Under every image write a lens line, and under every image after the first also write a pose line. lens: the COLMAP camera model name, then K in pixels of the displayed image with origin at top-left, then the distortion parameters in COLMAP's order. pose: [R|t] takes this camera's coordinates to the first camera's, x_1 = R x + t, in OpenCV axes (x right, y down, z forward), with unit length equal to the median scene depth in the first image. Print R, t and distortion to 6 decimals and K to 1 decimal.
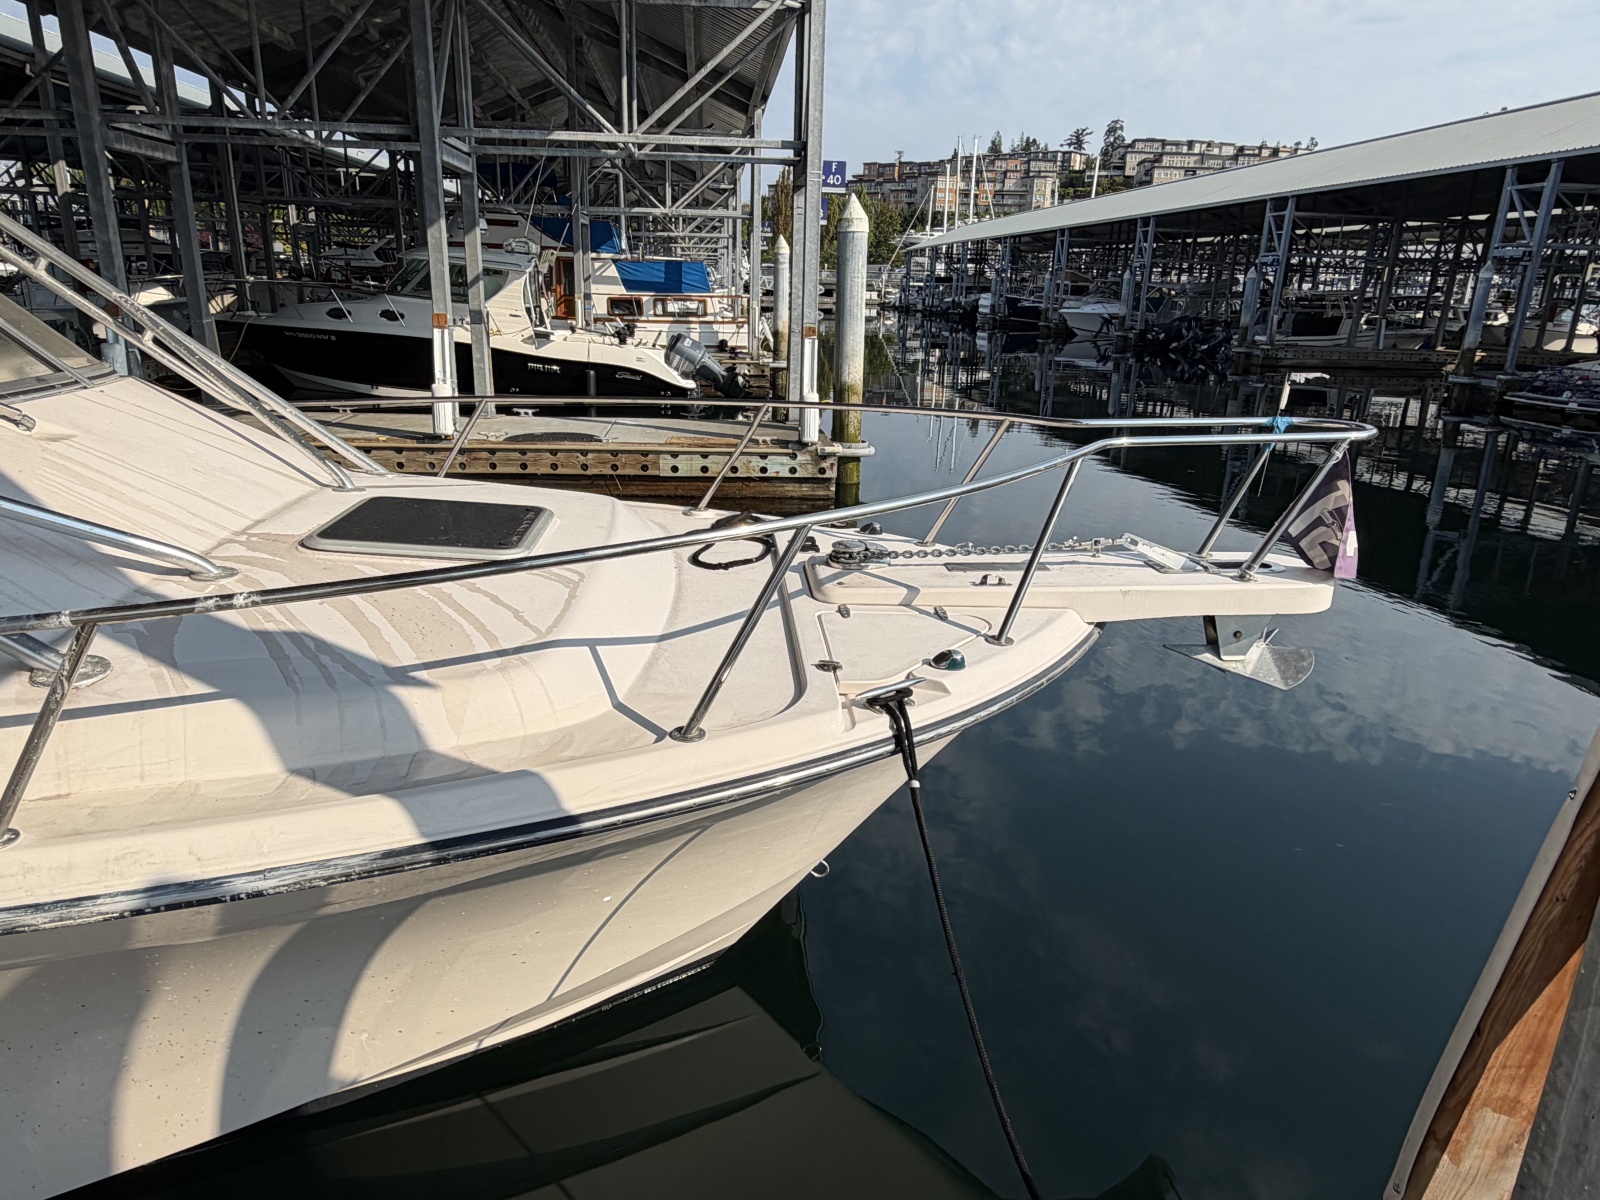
lens RADIAL K [[1042.5, 0, 800.0], [0, 1042.5, 600.0], [0, 0, 1]] dist [0.000257, 0.006248]
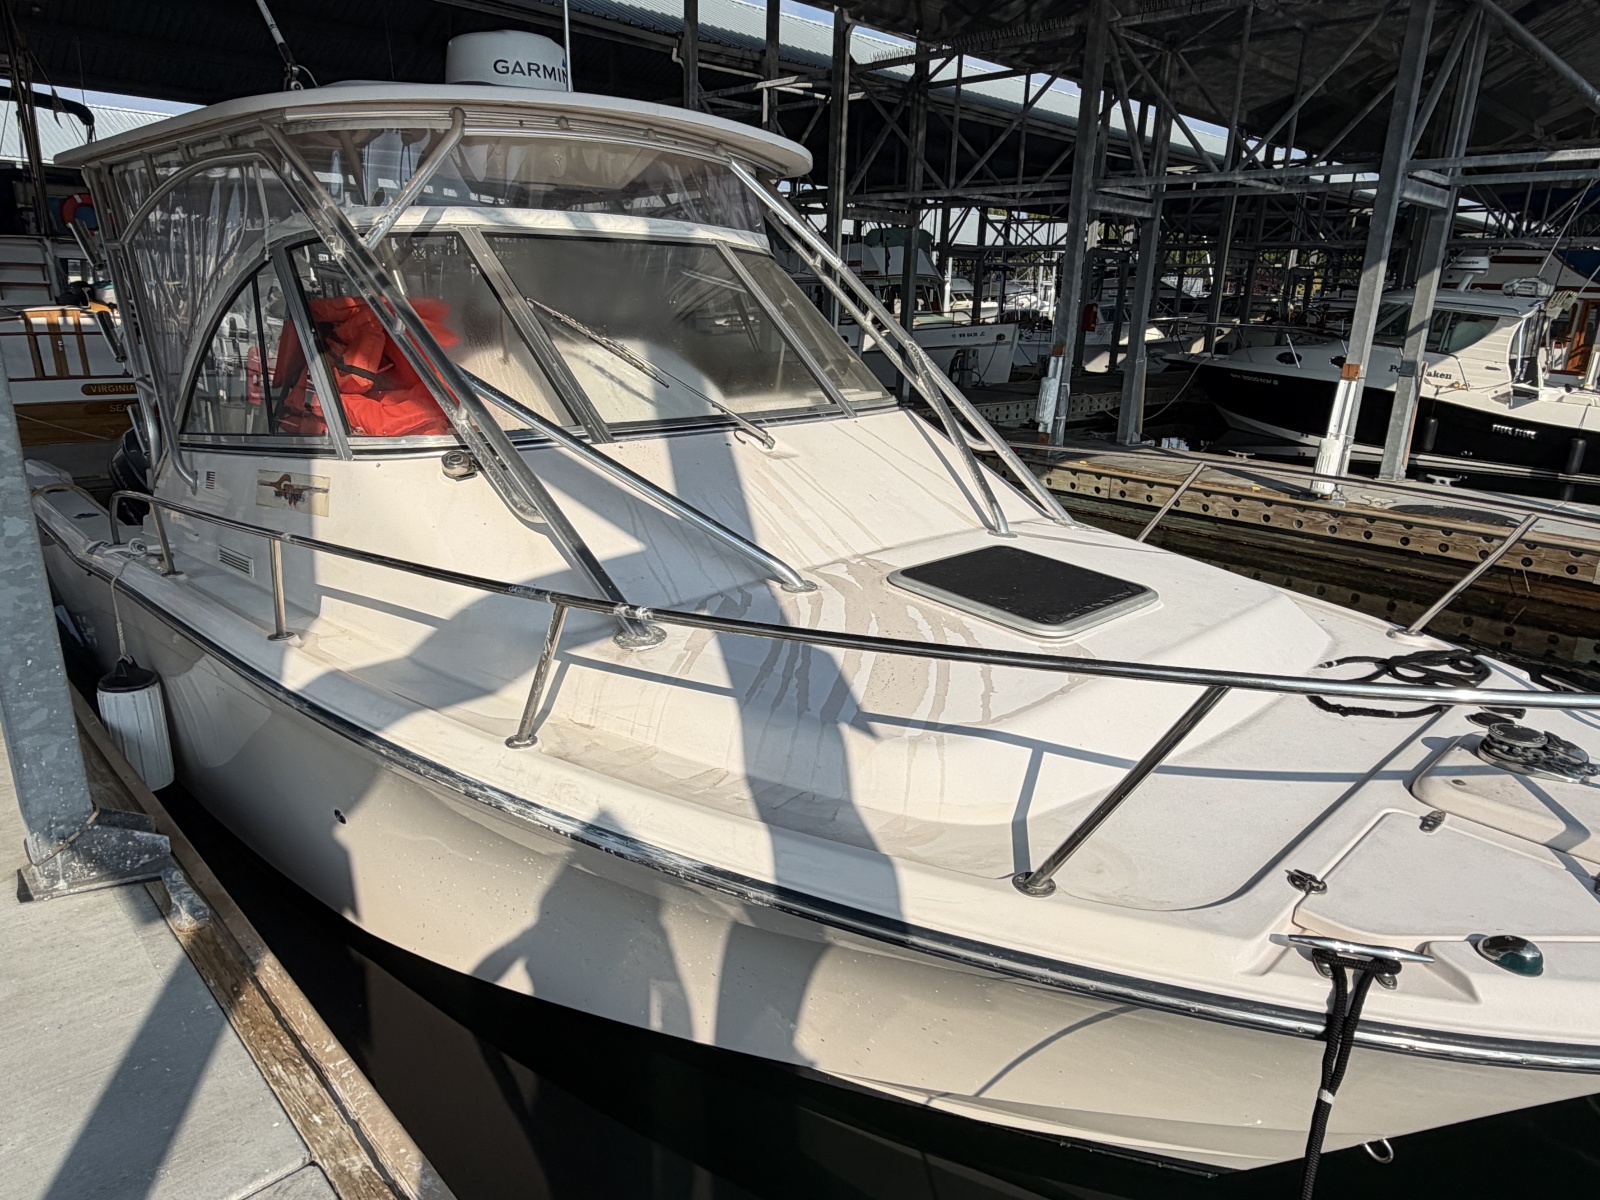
lens RADIAL K [[1042.5, 0, 800.0], [0, 1042.5, 600.0], [0, 0, 1]] dist [0.000257, 0.006248]
pose [[0.629592, 0.212595, -0.747273, 0.079440], [-0.239406, 0.968117, 0.073720, -0.024744], [0.739120, 0.132487, 0.660416, 0.061227]]
